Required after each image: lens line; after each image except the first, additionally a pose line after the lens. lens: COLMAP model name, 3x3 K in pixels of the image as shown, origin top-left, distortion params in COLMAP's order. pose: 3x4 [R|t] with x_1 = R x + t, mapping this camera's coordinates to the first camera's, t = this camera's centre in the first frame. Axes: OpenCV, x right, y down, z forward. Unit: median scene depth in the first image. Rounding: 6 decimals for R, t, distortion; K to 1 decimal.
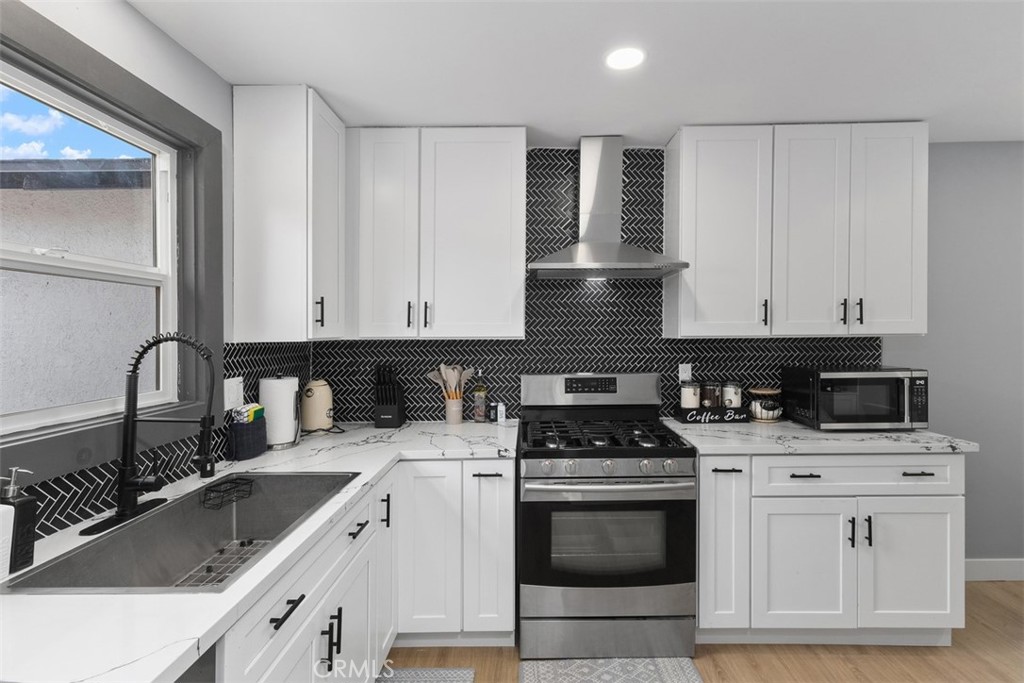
lens RADIAL K [[473.5, 0, 514.6], [0, 473.5, 328.9], [0, 0, 1]] dist [-0.000617, 0.000220]
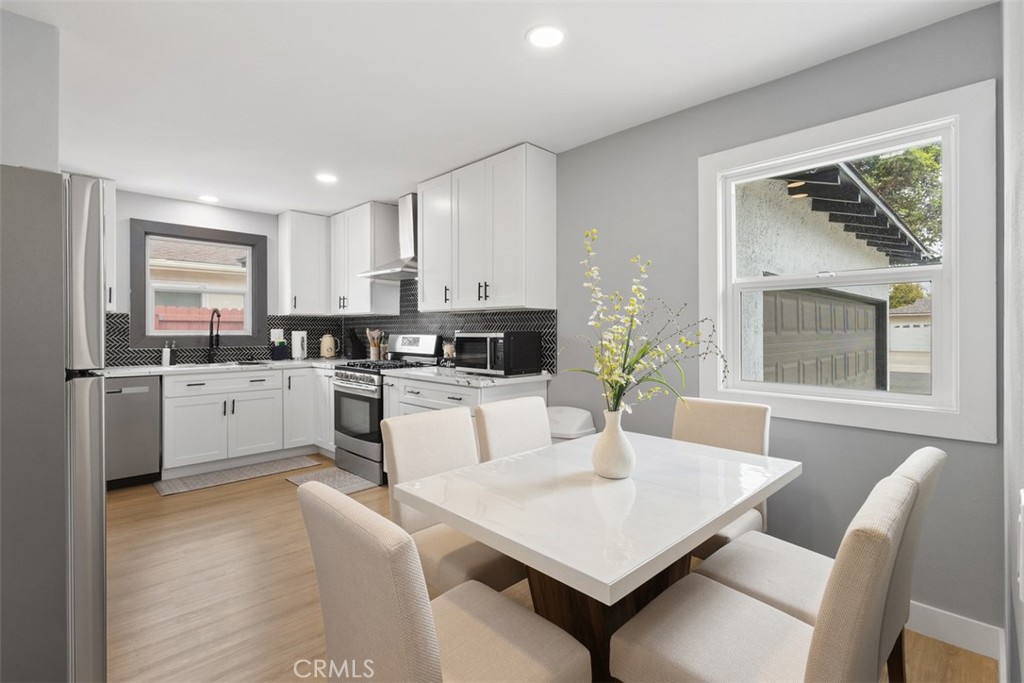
lens RADIAL K [[473.5, 0, 514.6], [0, 473.5, 328.9], [0, 0, 1]] dist [-0.000617, 0.000220]
pose [[0.708887, 0.007754, -0.705279, 1.858075], [-0.003742, 0.999967, 0.007232, 0.069052], [0.705312, -0.002487, 0.708893, 0.072855]]
